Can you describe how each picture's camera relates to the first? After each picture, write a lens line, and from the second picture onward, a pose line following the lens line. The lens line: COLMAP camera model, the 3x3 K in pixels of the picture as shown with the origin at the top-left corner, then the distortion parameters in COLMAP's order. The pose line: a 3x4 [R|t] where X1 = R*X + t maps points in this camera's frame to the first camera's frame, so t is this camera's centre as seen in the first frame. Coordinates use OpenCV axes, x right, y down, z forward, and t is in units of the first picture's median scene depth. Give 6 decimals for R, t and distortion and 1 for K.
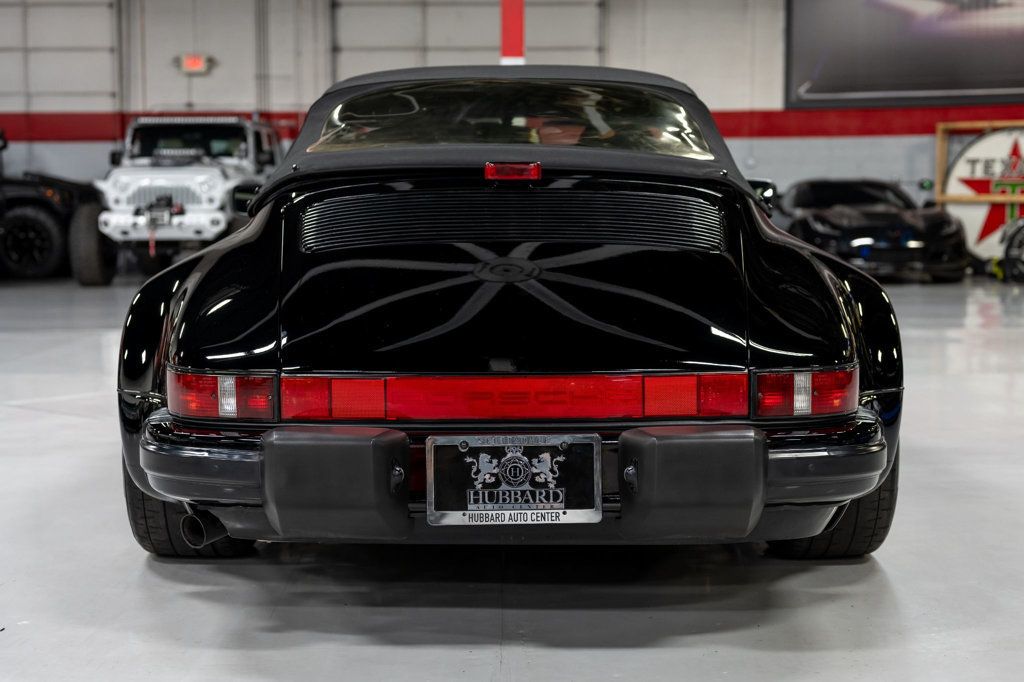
lens RADIAL K [[1513.9, 0, 511.9], [0, 1513.9, 344.1], [0, 0, 1]] dist [0.000820, 0.000000]
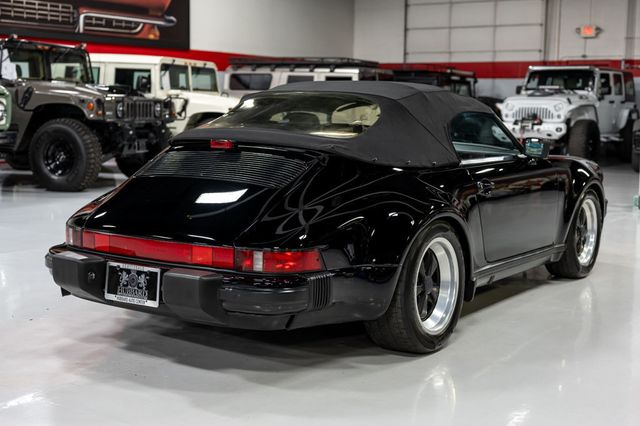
lens RADIAL K [[946.2, 0, 373.2], [0, 946.2, 220.9], [0, 0, 1]] dist [0.000820, 0.000000]
pose [[0.828852, 0.085459, -0.552903, 0.226799], [-0.066234, 0.996304, 0.054703, -0.022654], [0.555534, -0.008720, 0.831448, 0.001885]]
